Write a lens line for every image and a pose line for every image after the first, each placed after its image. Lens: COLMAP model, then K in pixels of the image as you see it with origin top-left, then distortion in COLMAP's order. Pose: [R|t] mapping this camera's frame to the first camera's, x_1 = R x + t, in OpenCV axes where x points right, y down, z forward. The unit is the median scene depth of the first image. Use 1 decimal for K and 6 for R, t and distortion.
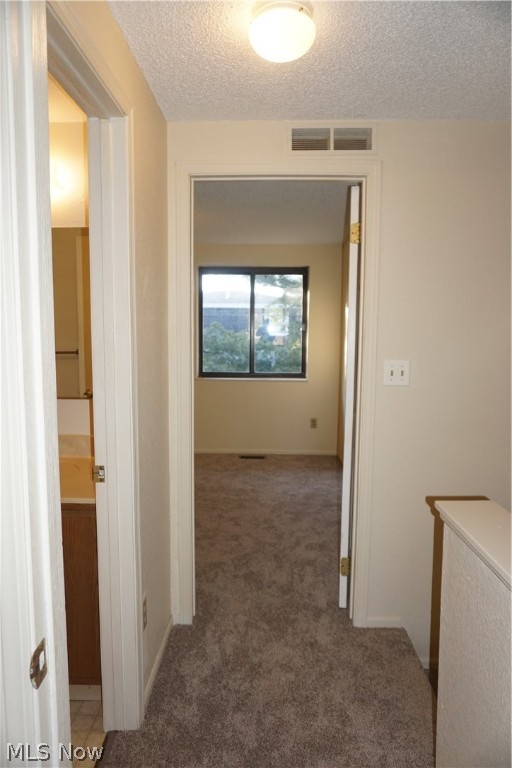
lens RADIAL K [[516.4, 0, 254.3], [0, 516.4, 378.6], [0, 0, 1]] dist [-0.045084, 0.039958]
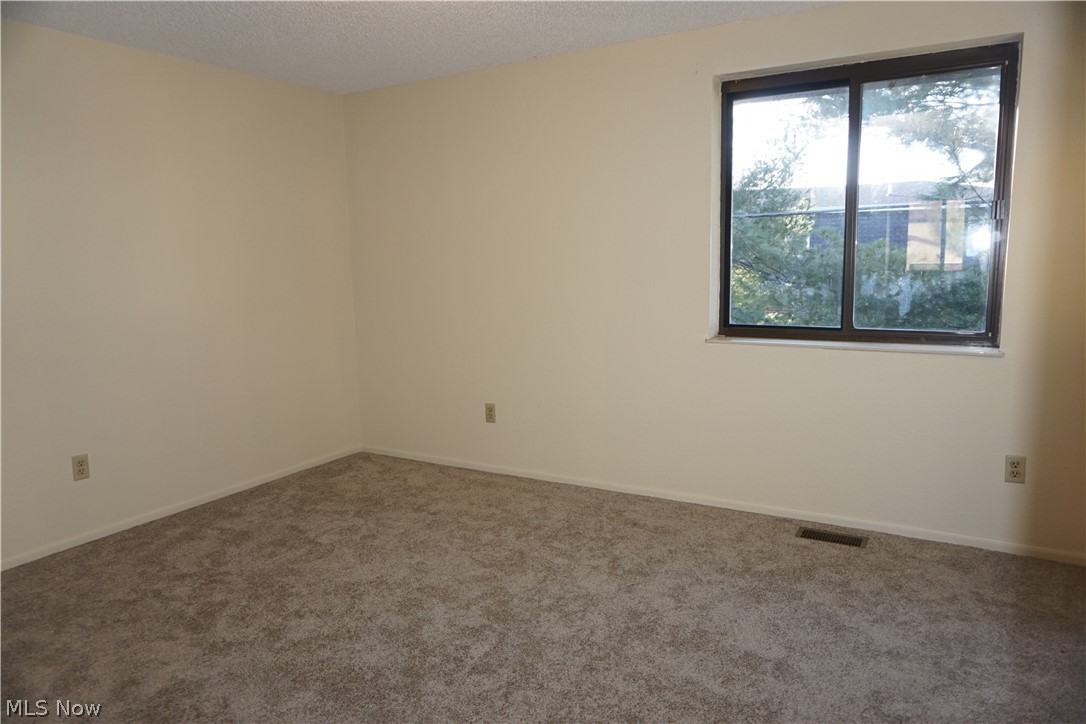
lens RADIAL K [[723.3, 0, 542.4], [0, 723.3, 347.0], [0, 0, 1]] dist [-0.036642, 0.000809]
pose [[0.870584, 0.047139, -0.489756, 0.065936], [-0.030167, 0.998641, 0.042495, -0.014073], [0.491094, -0.022221, 0.870823, 0.389751]]
